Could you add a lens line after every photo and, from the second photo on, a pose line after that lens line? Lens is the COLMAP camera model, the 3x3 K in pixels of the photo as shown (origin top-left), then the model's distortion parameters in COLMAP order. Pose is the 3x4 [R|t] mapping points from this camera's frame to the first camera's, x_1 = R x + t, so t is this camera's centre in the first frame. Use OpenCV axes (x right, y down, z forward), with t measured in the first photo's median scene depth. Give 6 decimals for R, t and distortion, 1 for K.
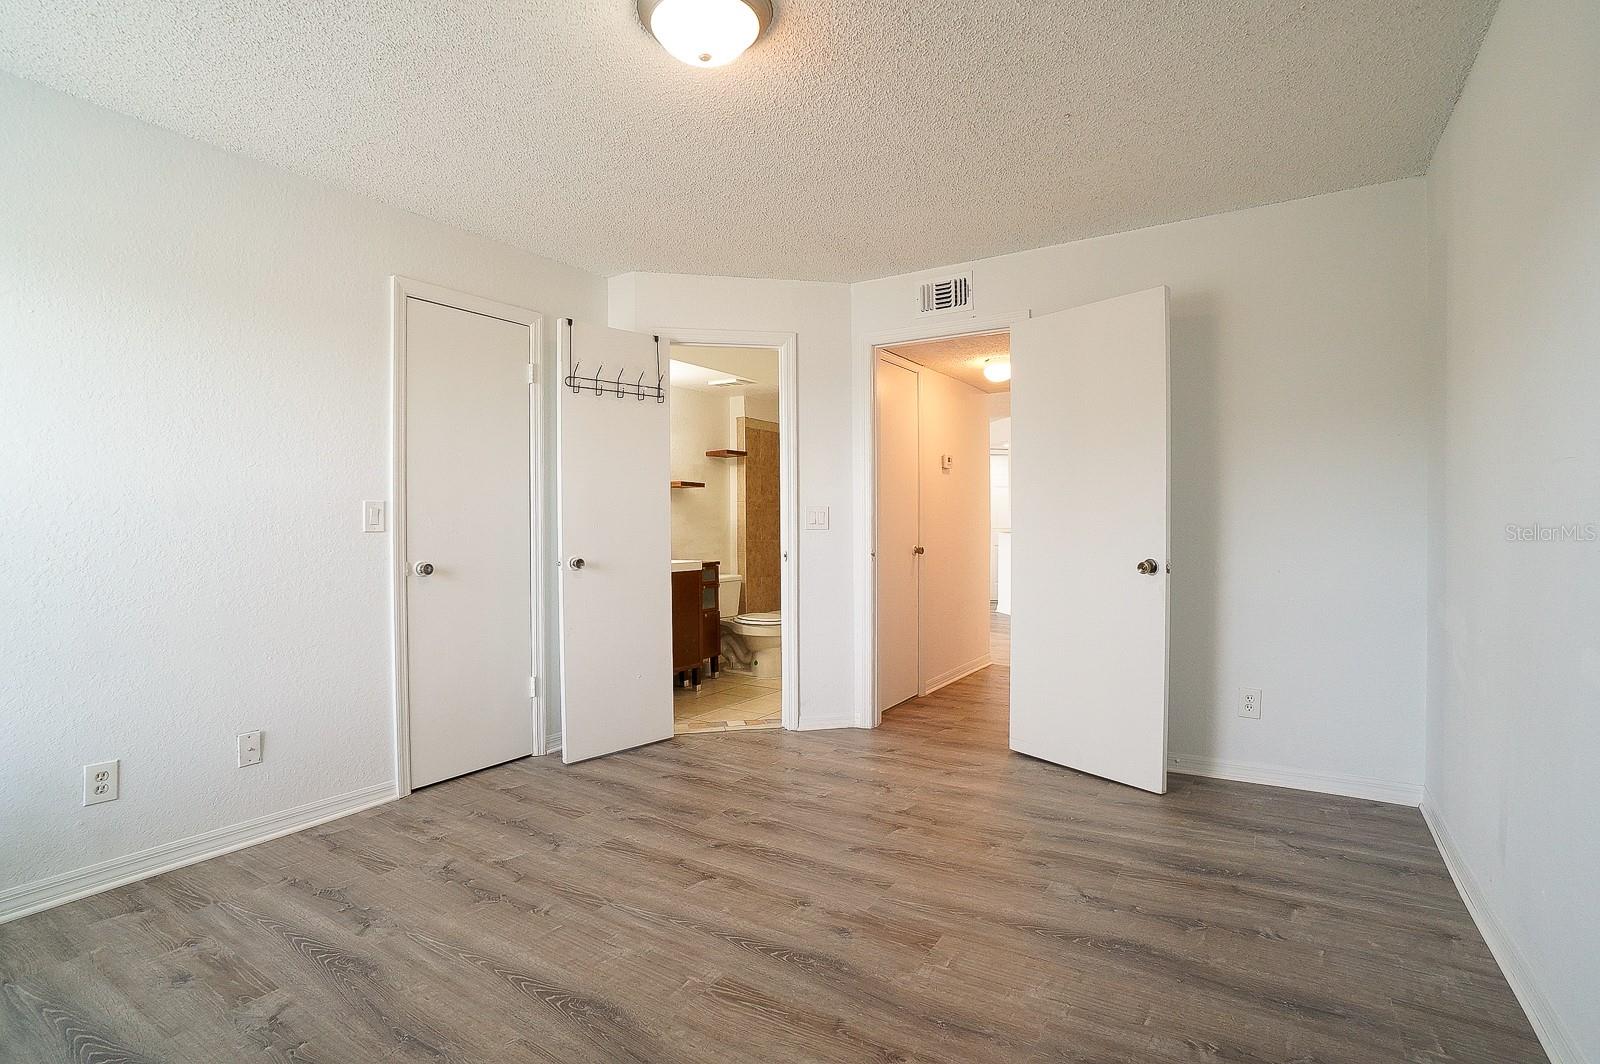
lens RADIAL K [[773.7, 0, 798.3], [0, 773.7, 529.3], [0, 0, 1]] dist [-0.000080, 0.006263]
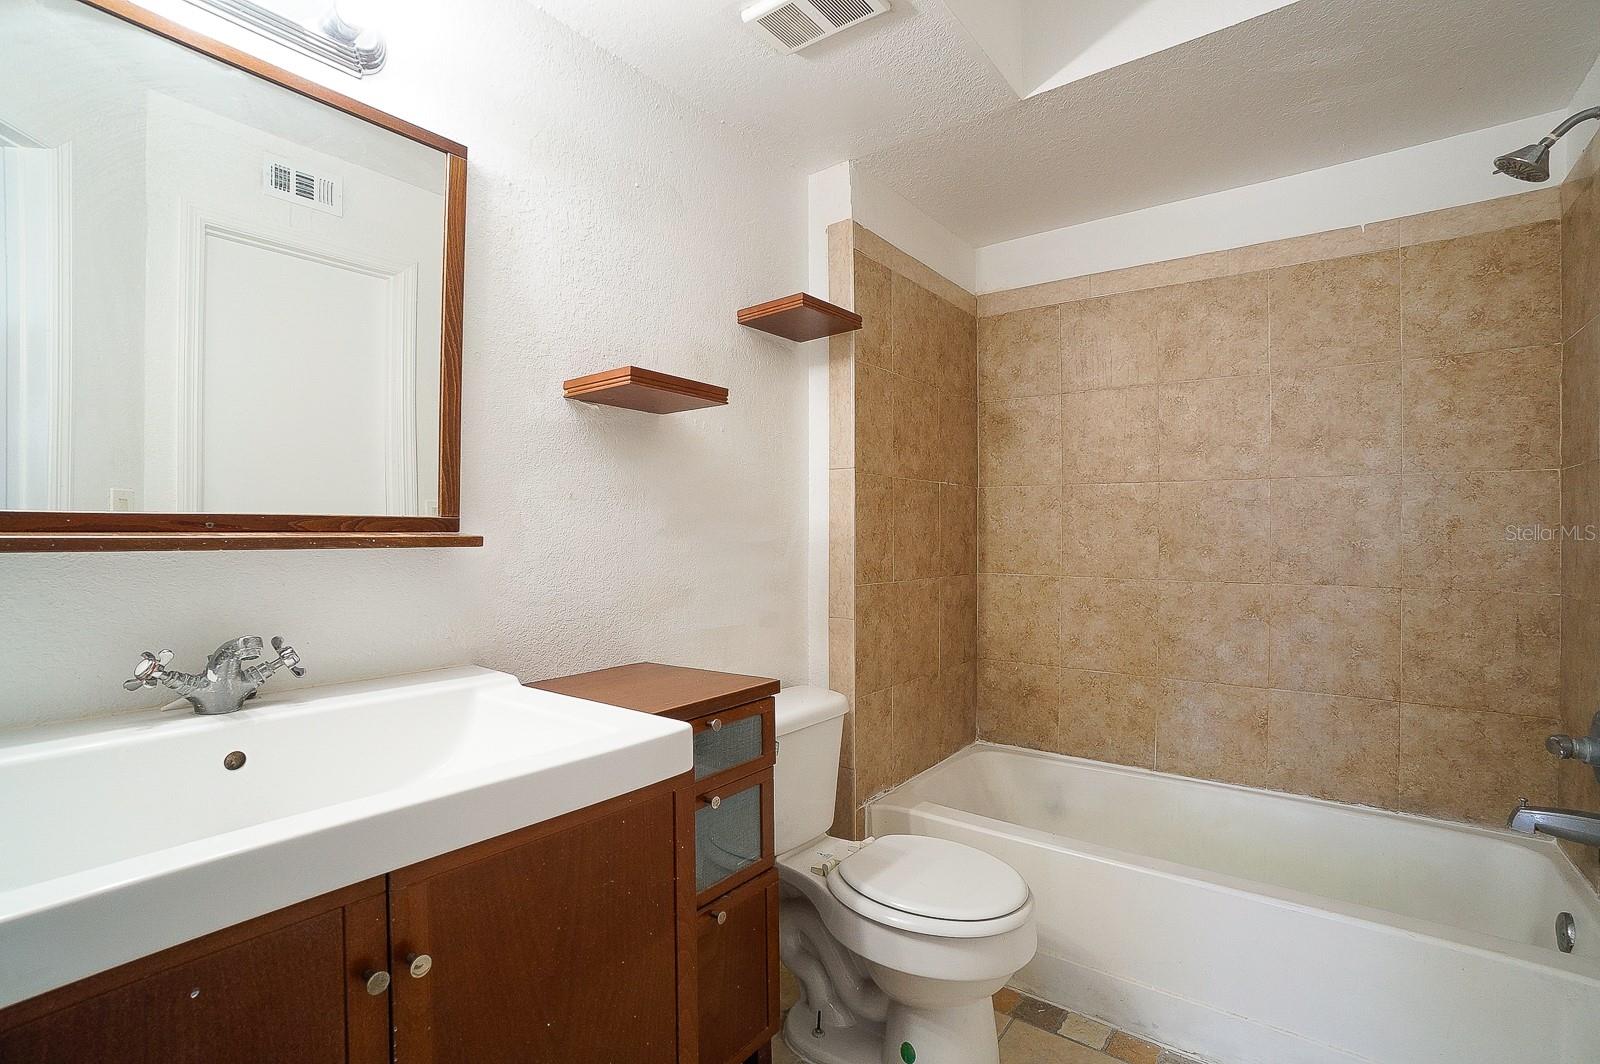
lens RADIAL K [[773.7, 0, 797.1], [0, 773.7, 534.1], [0, 0, 1]] dist [-0.000080, 0.006263]
pose [[0.997452, 0.005897, -0.071095, -0.071179], [-0.006481, 0.999947, -0.007989, -0.004757], [0.071044, 0.008429, 0.997438, 0.687140]]
